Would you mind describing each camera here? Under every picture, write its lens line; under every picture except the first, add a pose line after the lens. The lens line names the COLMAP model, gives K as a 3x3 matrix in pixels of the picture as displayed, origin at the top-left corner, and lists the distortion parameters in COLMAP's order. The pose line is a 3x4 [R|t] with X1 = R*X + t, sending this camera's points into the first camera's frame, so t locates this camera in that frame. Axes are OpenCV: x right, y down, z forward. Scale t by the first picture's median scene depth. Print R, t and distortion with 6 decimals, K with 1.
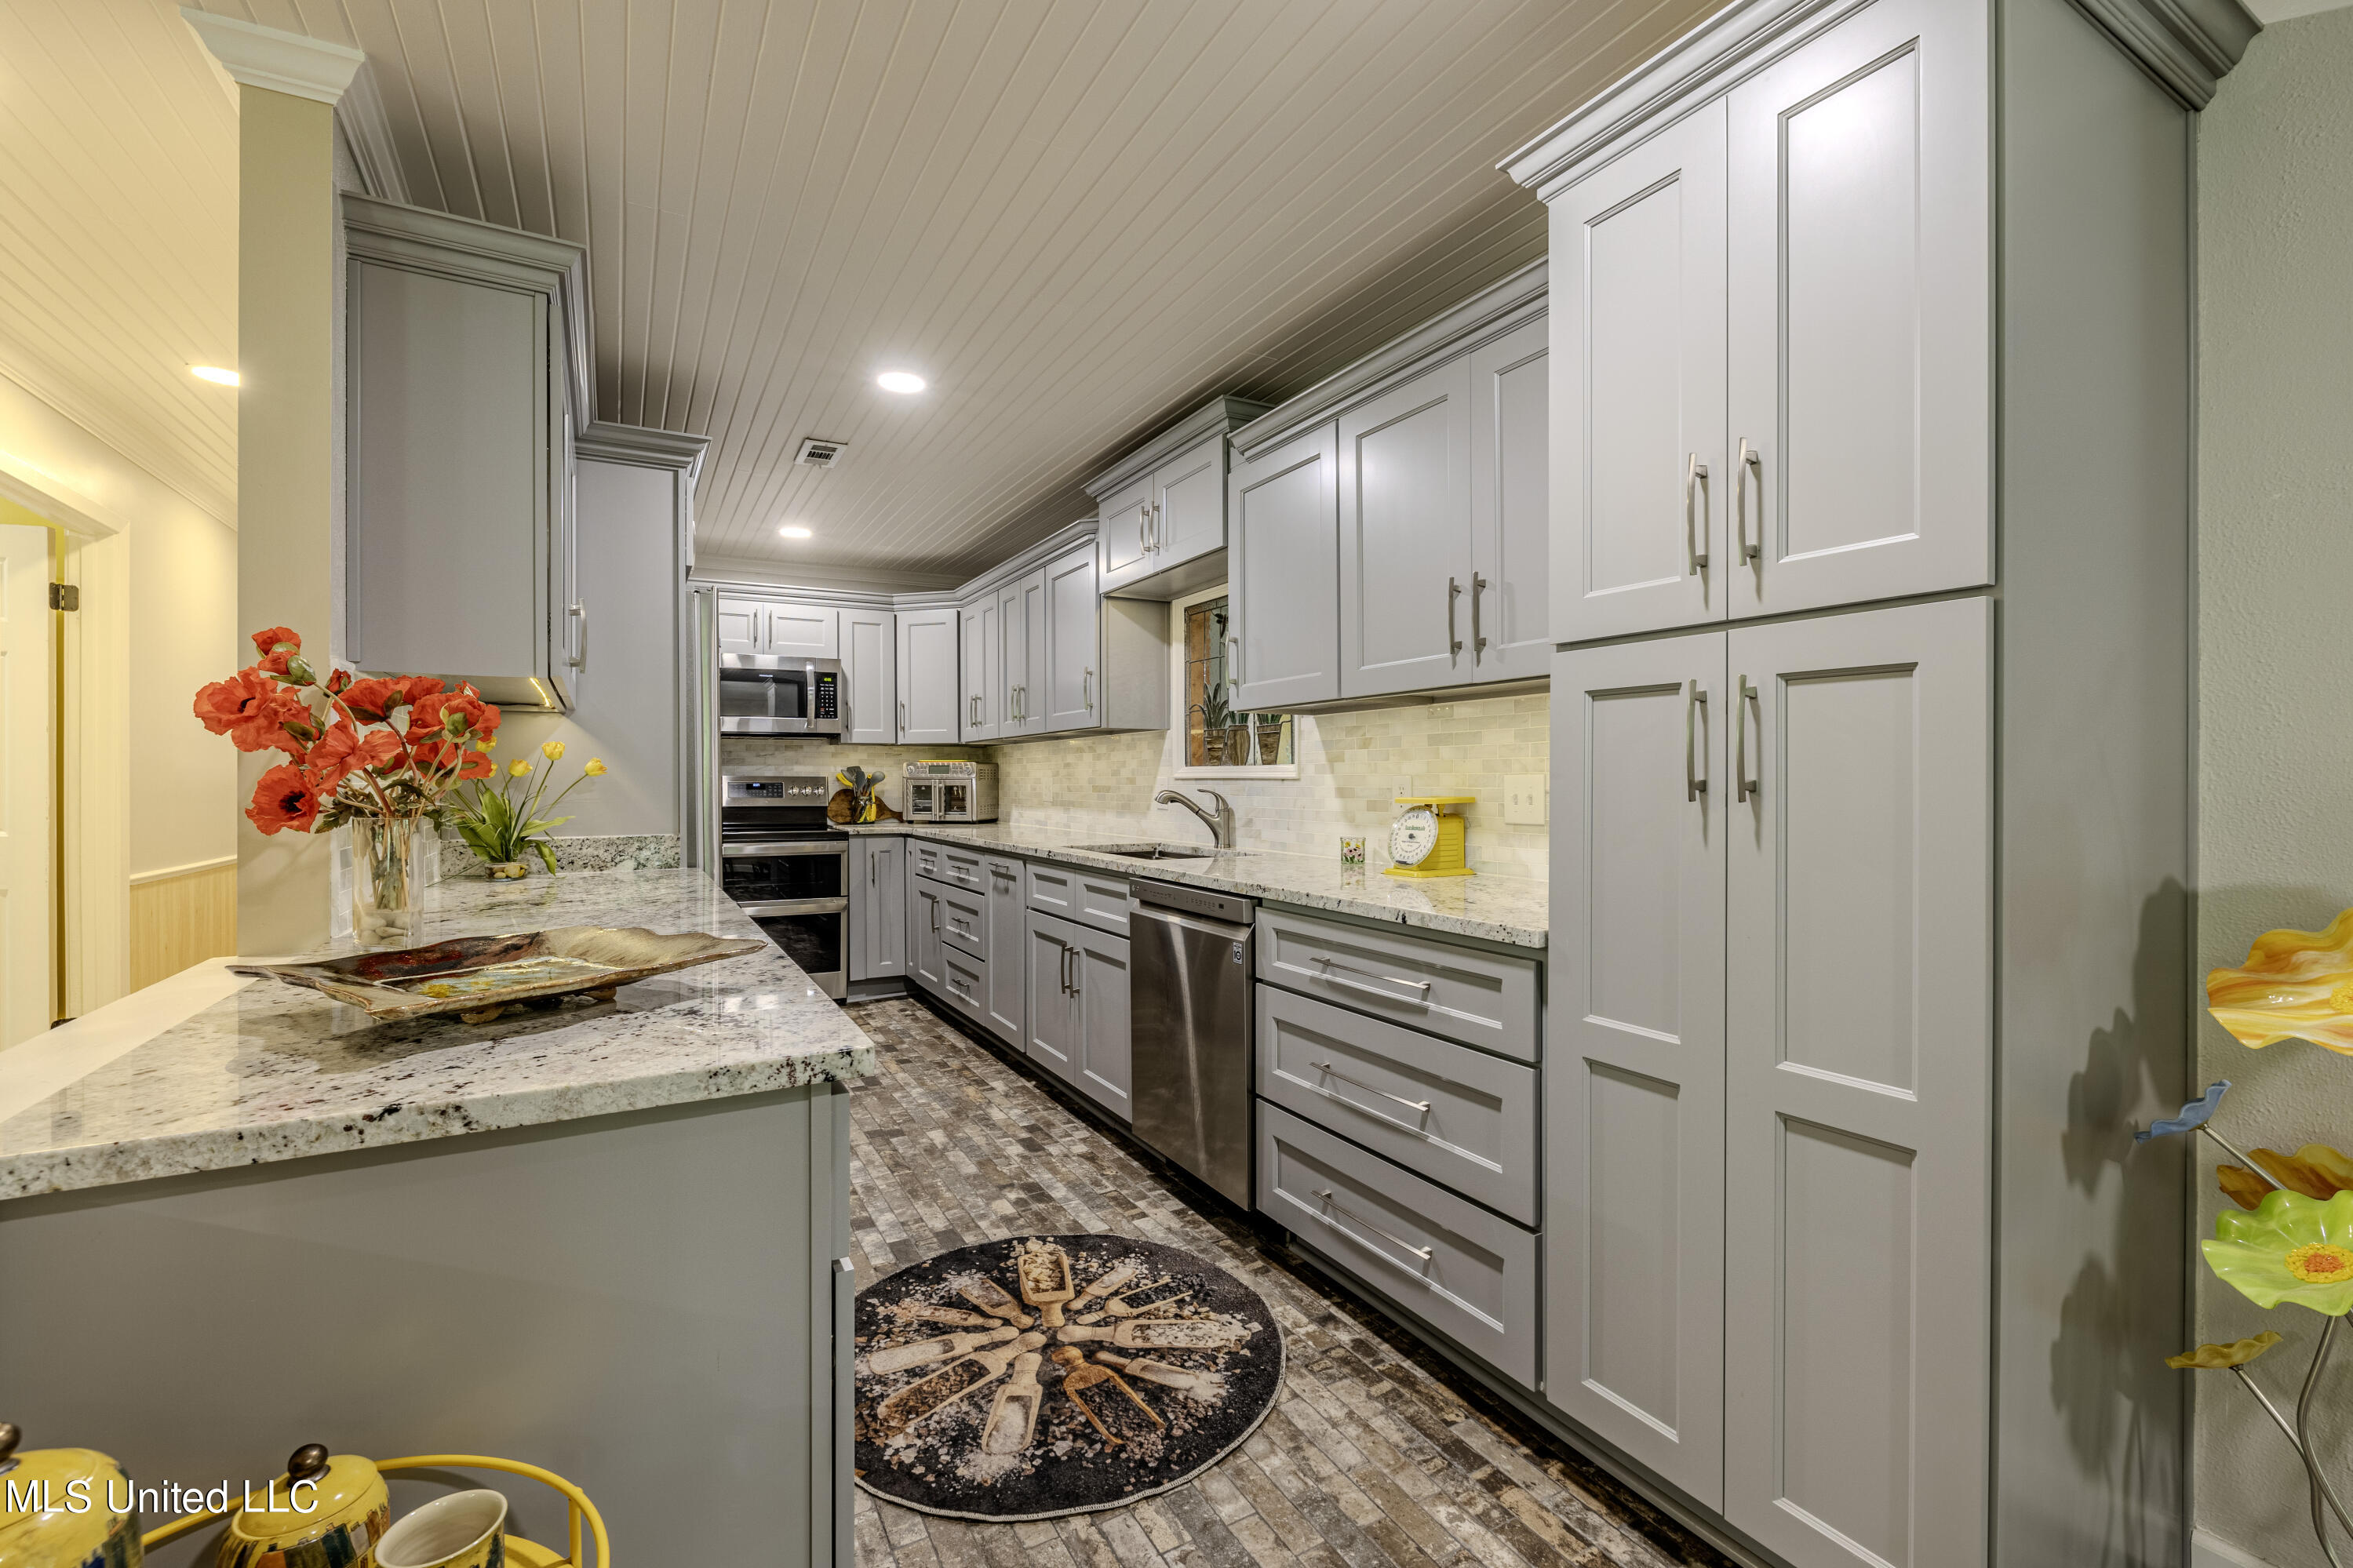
lens RADIAL K [[987.4, 0, 1170.8], [0, 987.4, 780.6], [0, 0, 1]] dist [-0.001762, -0.000188]
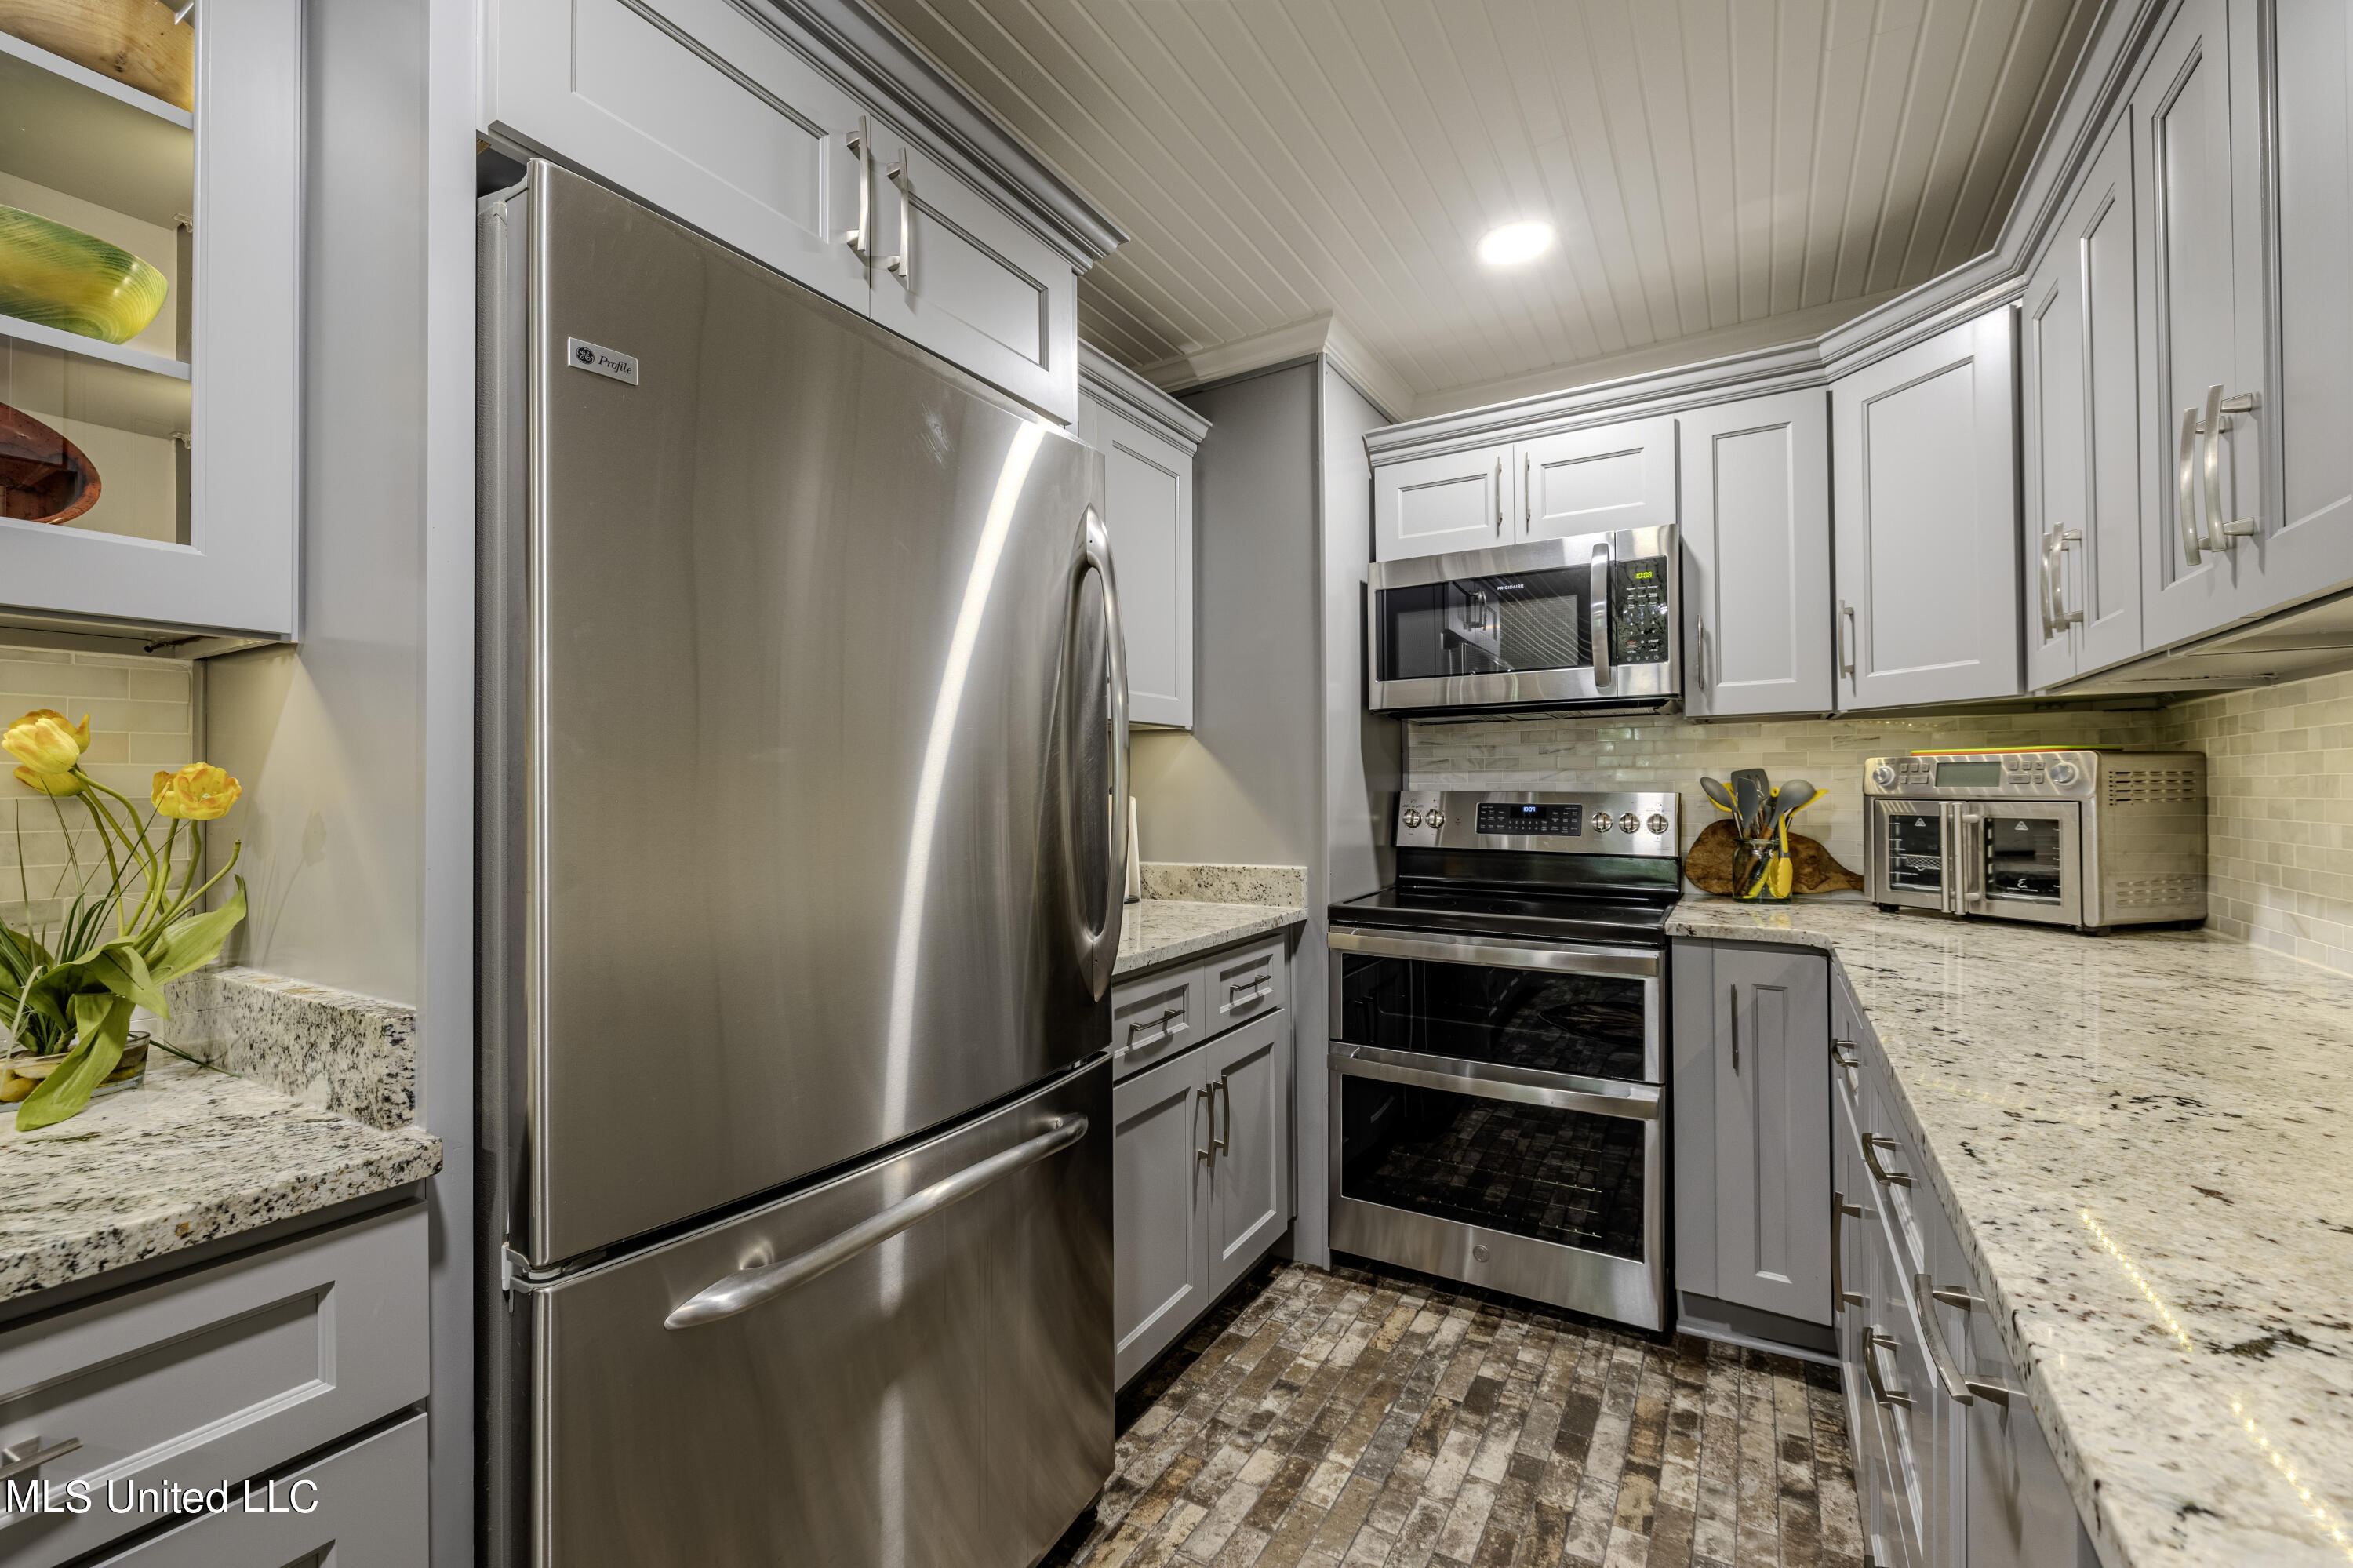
lens RADIAL K [[987.5, 0, 1170.8], [0, 987.5, 780.6], [0, 0, 1]] dist [-0.001762, -0.000188]
pose [[0.504007, -0.009451, -0.863648, -0.157115], [0.003805, 0.999955, -0.008723, -0.015202], [0.863691, 0.001110, 0.504020, 1.305434]]
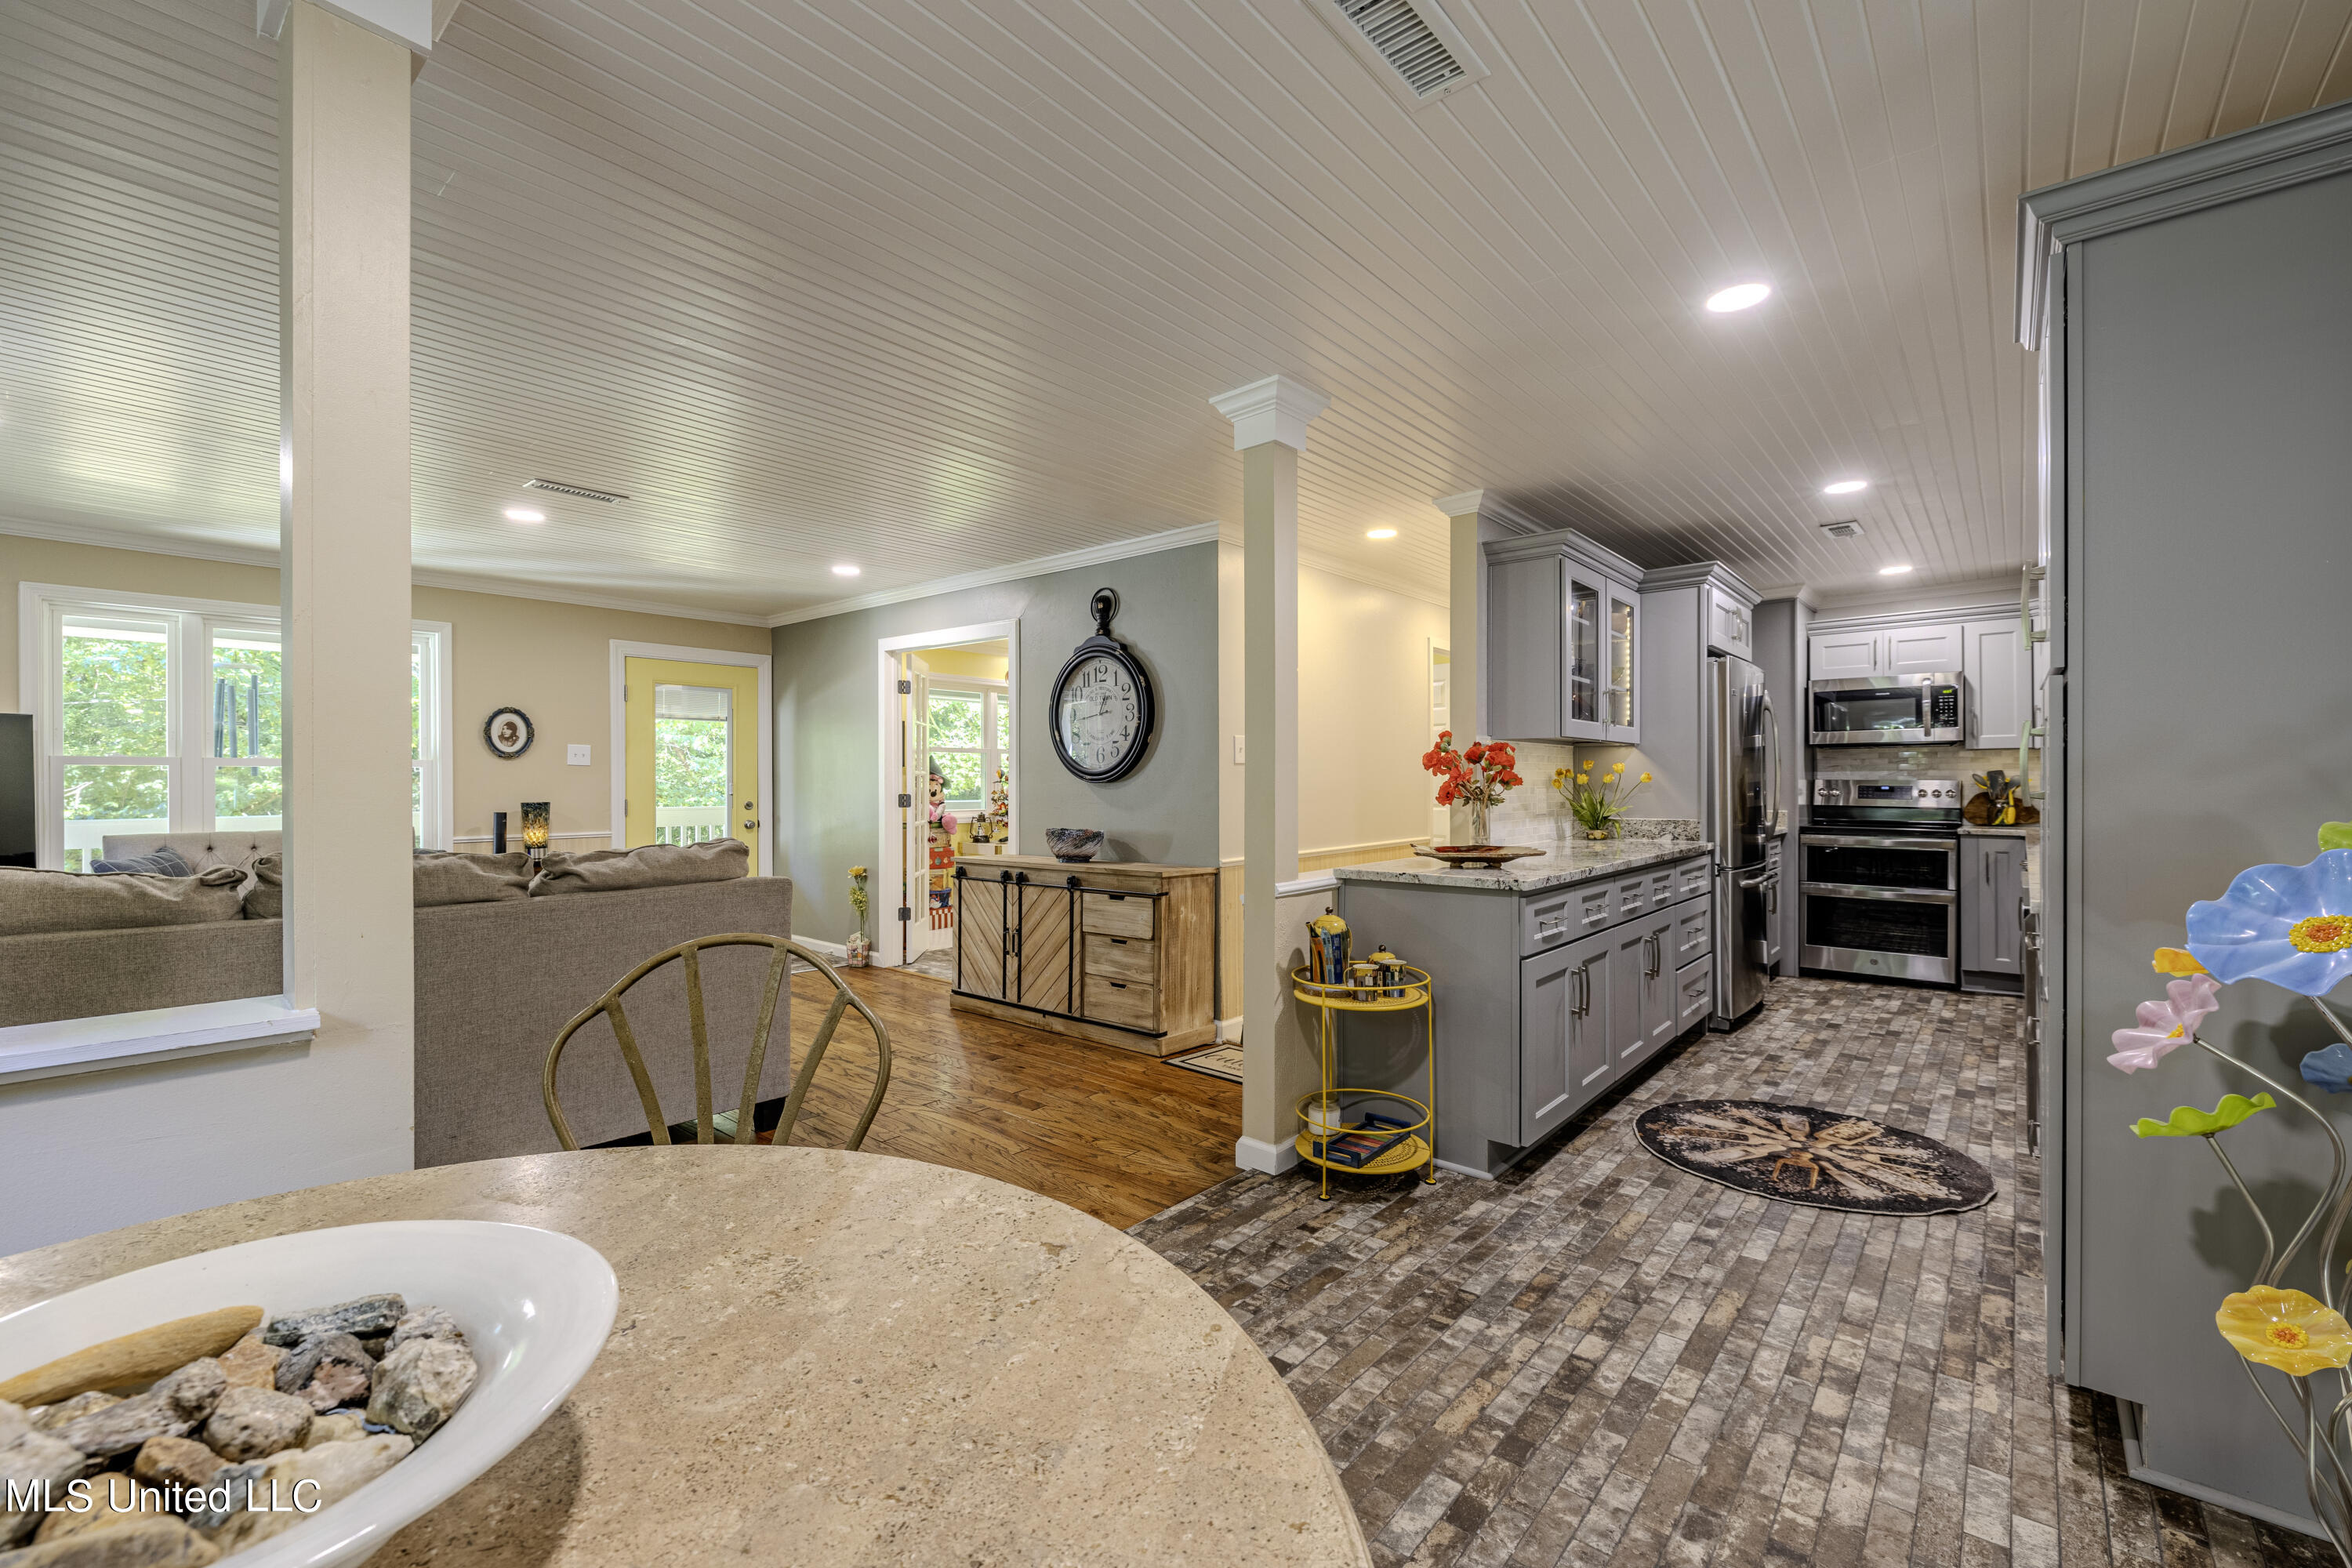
lens RADIAL K [[977.1, 0, 1176.0], [0, 977.1, 784.0], [0, 0, 1]] dist [0.003357, 0.000516]
pose [[0.346112, 0.003234, -0.938188, 0.824002], [0.000457, 0.999993, 0.003616, -0.009946], [0.938193, -0.001681, 0.346108, -0.384569]]
